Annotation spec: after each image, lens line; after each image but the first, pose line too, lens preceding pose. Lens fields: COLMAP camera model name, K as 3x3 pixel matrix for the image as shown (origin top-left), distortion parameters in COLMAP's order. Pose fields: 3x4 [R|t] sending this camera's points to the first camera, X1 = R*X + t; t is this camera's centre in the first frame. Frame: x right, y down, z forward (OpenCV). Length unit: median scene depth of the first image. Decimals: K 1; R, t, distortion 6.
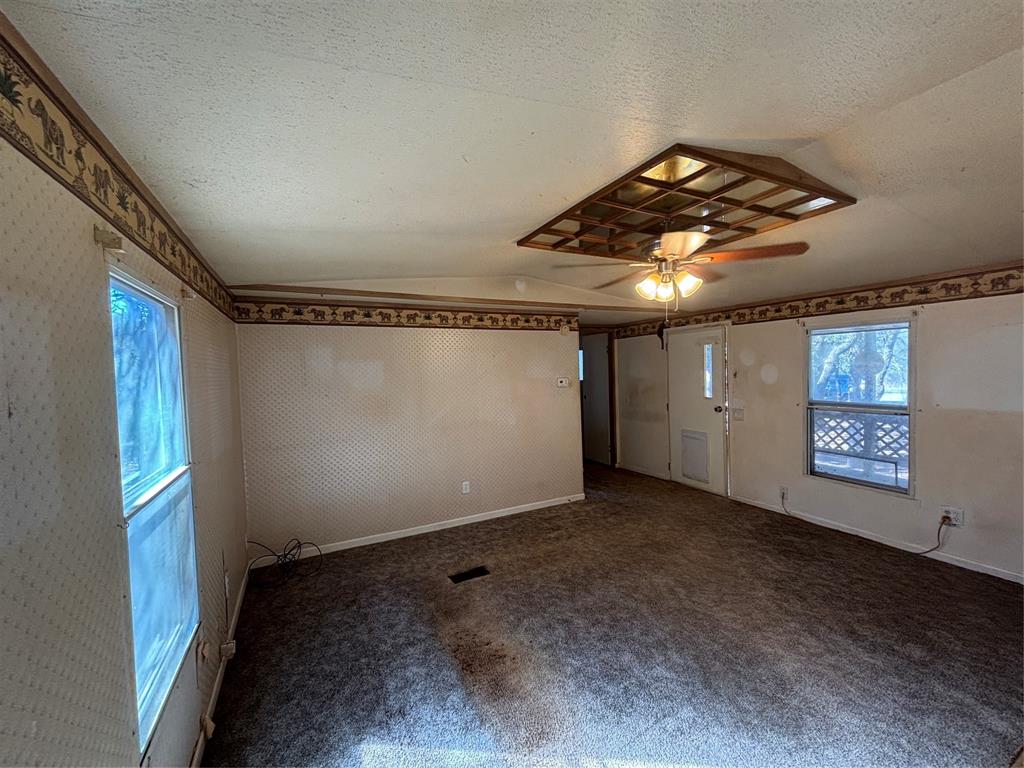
lens RADIAL K [[412.5, 0, 515.1], [0, 412.5, 379.1], [0, 0, 1]] dist [-0.000964, 0.001152]
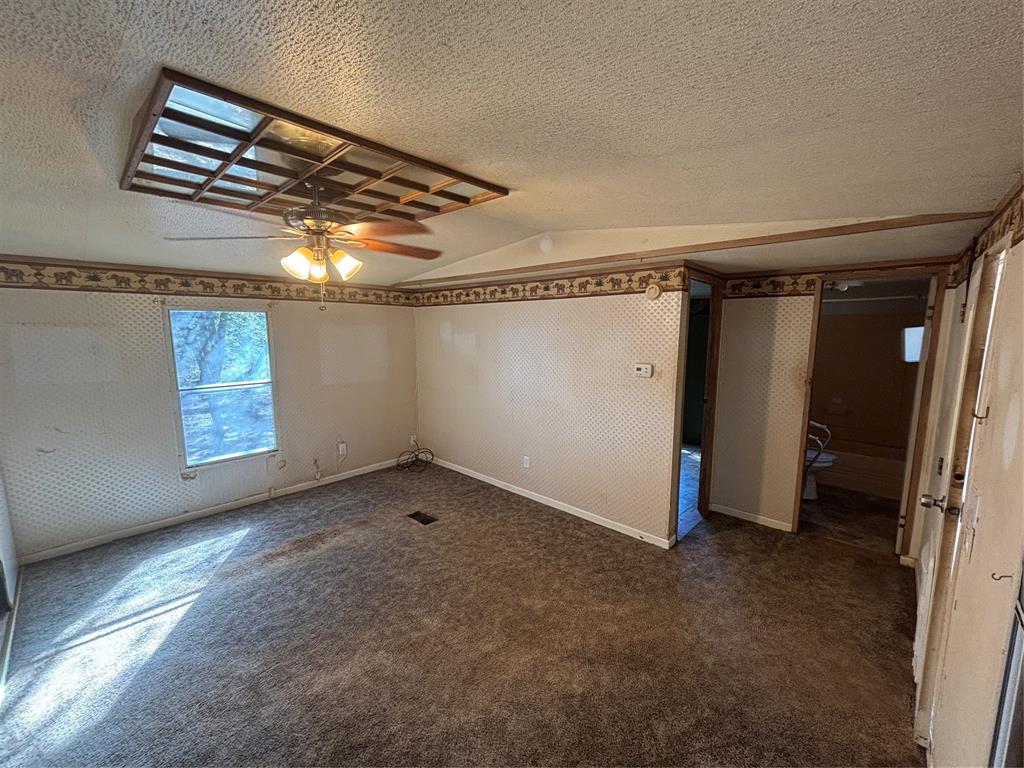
lens RADIAL K [[412.5, 0, 514.4], [0, 412.5, 386.4], [0, 0, 1]] dist [-0.000964, 0.001152]
pose [[0.340196, 0.151432, -0.928081, 0.783299], [-0.037533, 0.988349, 0.147507, -0.066124], [0.939605, -0.015347, 0.341916, 0.647969]]
